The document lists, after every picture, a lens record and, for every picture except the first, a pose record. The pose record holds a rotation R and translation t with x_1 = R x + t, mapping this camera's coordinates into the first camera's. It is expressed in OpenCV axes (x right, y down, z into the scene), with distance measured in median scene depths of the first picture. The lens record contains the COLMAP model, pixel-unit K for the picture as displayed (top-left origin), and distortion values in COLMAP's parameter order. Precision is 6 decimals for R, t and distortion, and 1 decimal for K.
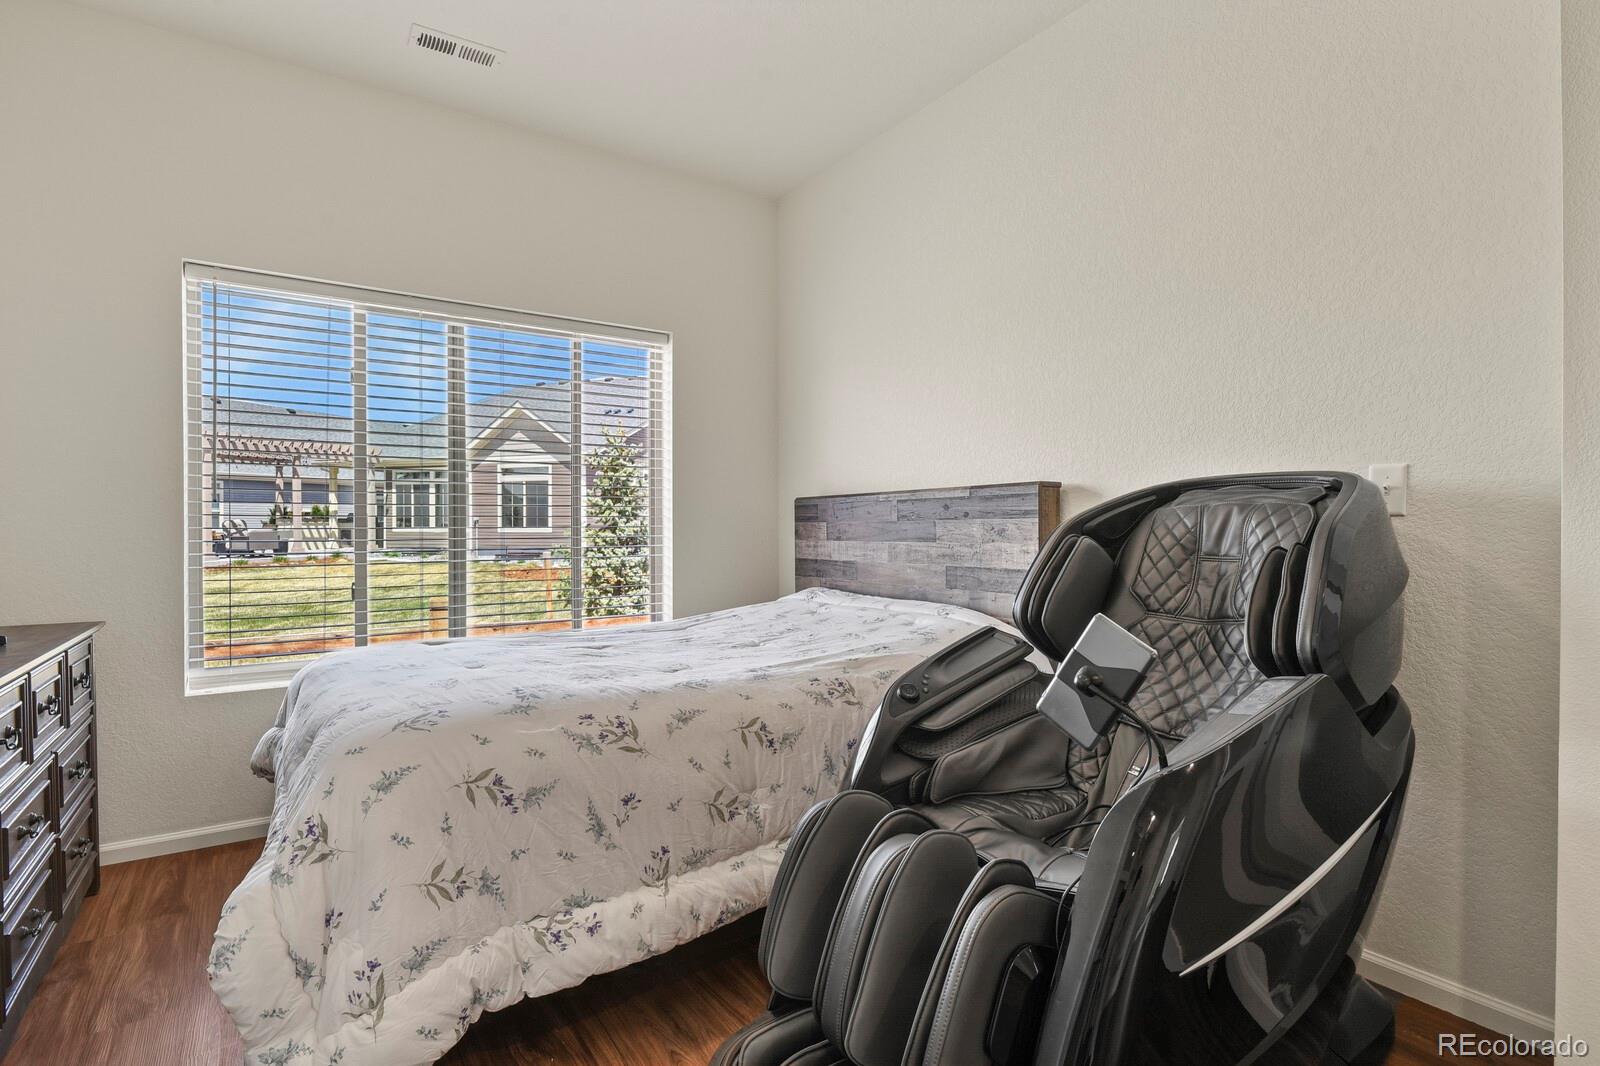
lens RADIAL K [[778.5, 0, 801.6], [0, 778.5, 527.1], [0, 0, 1]] dist [-0.006556, -0.004741]
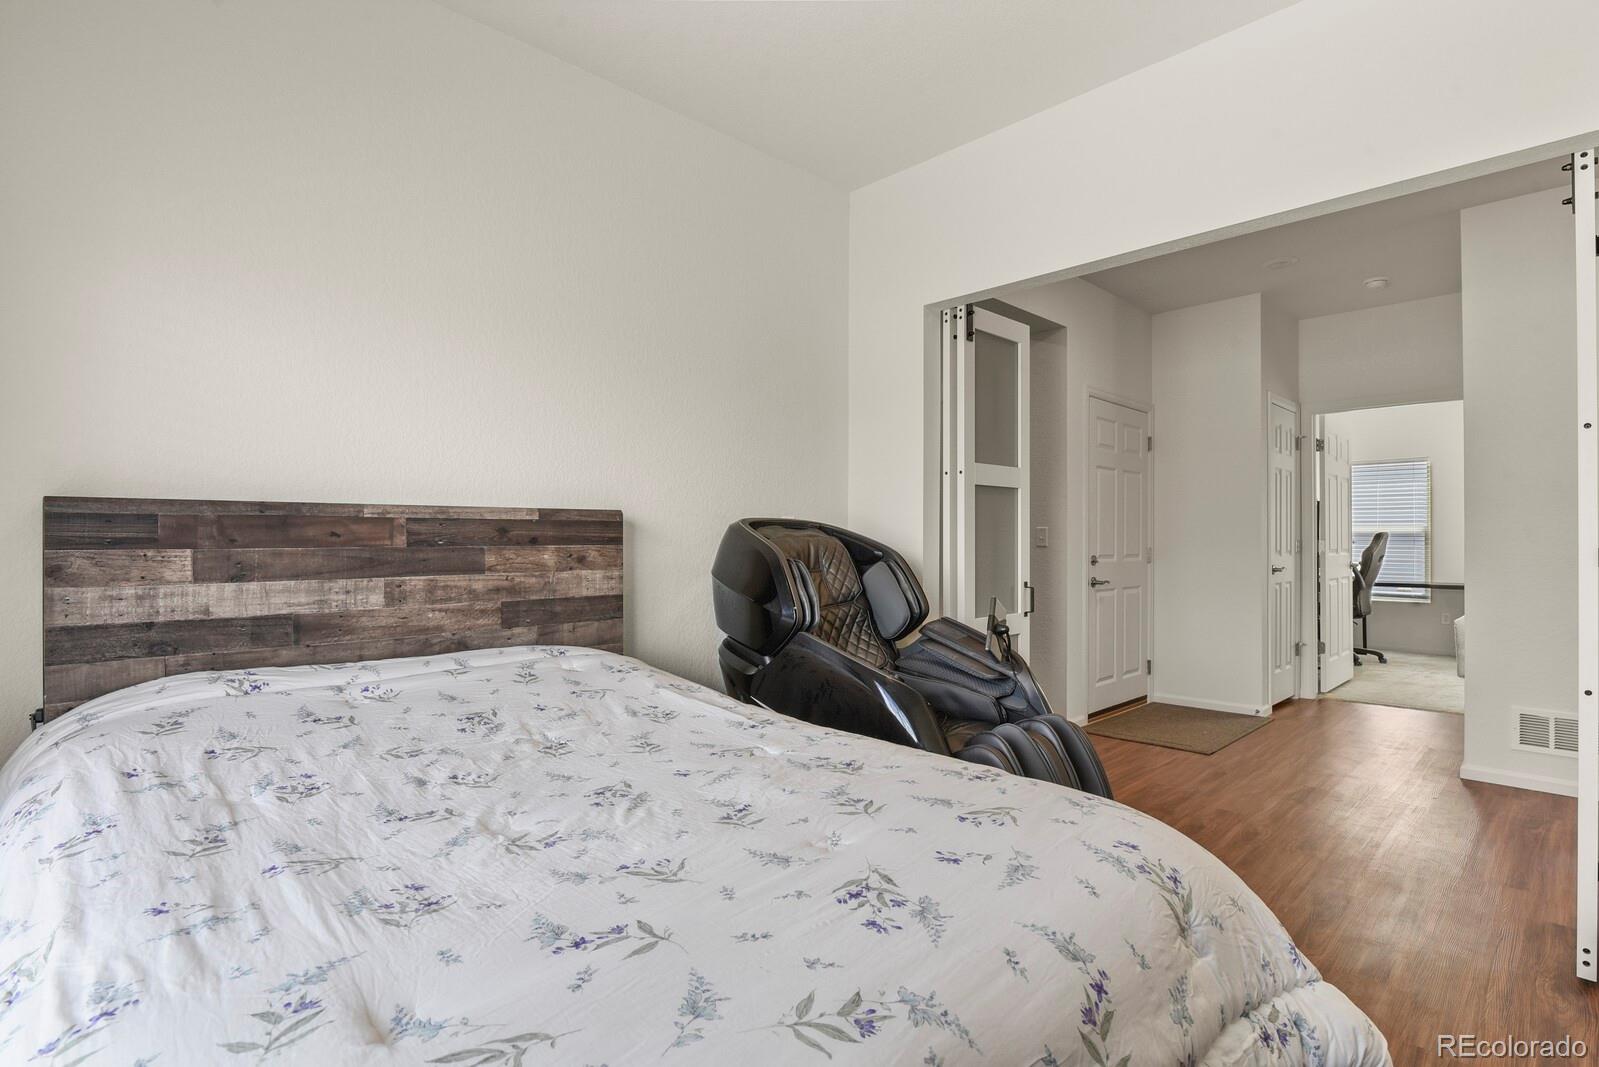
lens RADIAL K [[778.1, 0, 798.6], [0, 778.1, 543.9], [0, 0, 1]] dist [-0.006556, -0.004741]
pose [[-0.159549, 0.015268, 0.987072, -0.665946], [0.014779, 0.999805, -0.013077, 0.003794], [-0.987079, 0.012501, -0.159743, 0.799415]]
